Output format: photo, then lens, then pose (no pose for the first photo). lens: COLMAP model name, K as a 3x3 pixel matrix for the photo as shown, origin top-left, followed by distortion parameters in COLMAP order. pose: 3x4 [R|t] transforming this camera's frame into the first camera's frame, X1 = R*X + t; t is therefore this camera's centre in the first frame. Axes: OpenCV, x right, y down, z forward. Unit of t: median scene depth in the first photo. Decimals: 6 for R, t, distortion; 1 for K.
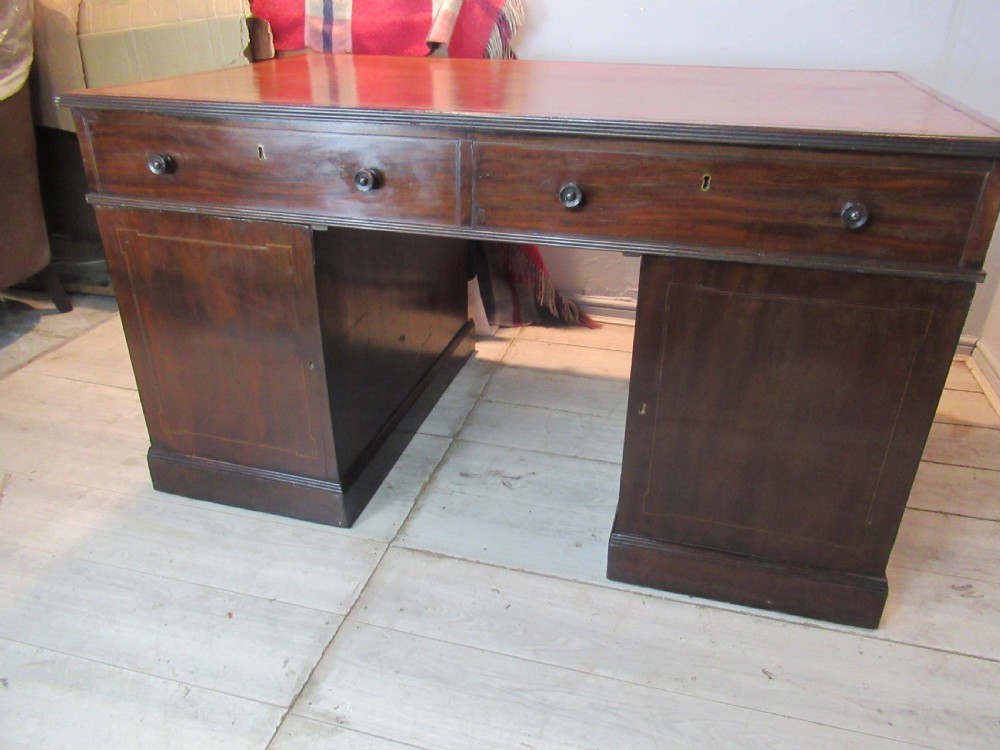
lens RADIAL K [[739.5, 0, 492.5], [0, 739.5, 369.3], [0, 0, 1]] dist [-0.012567, 0.005747]
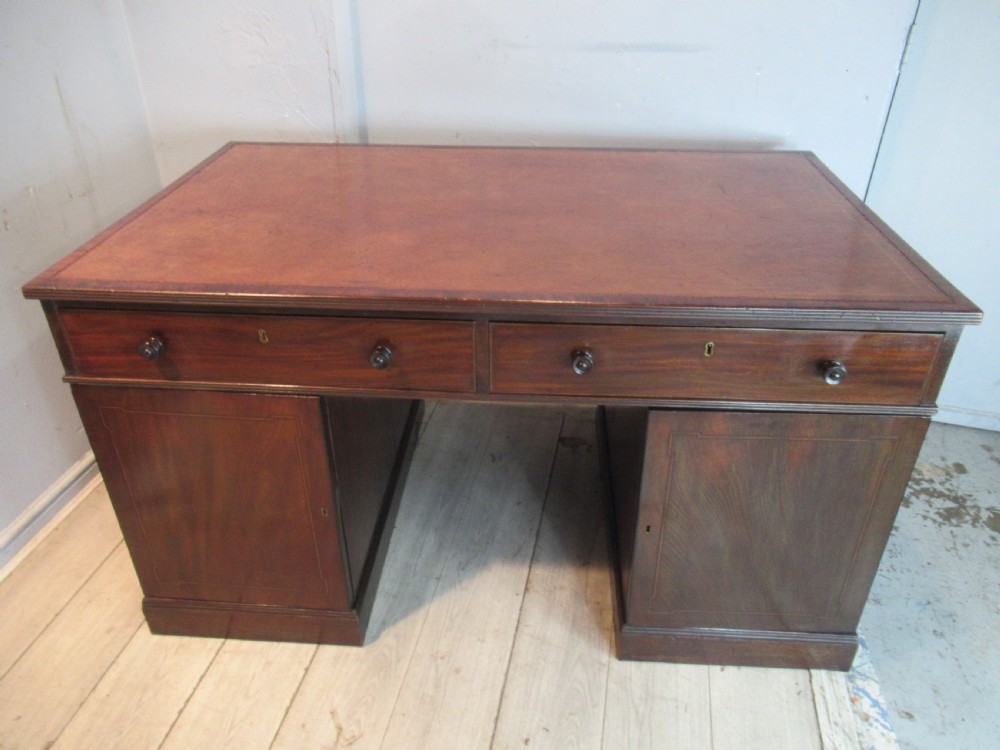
lens RADIAL K [[739.5, 0, 479.5], [0, 739.5, 386.5], [0, 0, 1]] dist [-0.012567, 0.005747]
pose [[-0.060086, -0.534761, 0.842864, -0.603048], [0.477704, 0.726012, 0.494678, -0.605289], [-0.876464, 0.432363, 0.211834, 0.652469]]
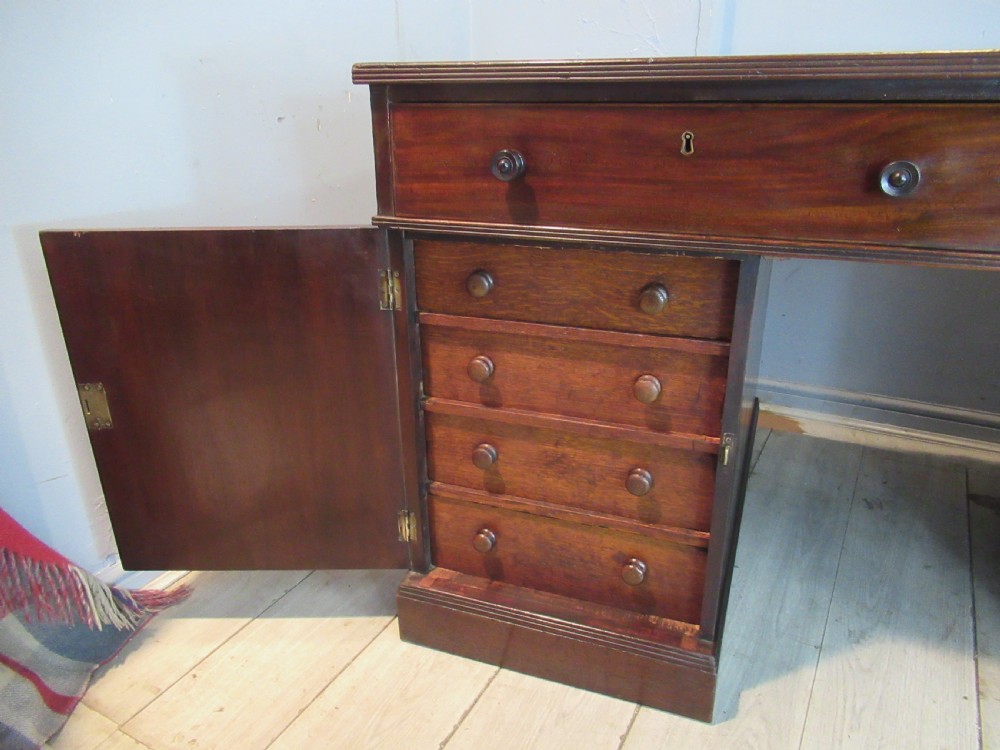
lens RADIAL K [[739.5, 0, 483.7], [0, 739.5, 383.7], [0, 0, 1]] dist [-0.012567, 0.005747]
pose [[0.239747, -0.380966, 0.892965, -0.405652], [0.475670, 0.847918, 0.234038, -0.380230], [-0.846321, 0.368647, 0.384500, 1.029669]]
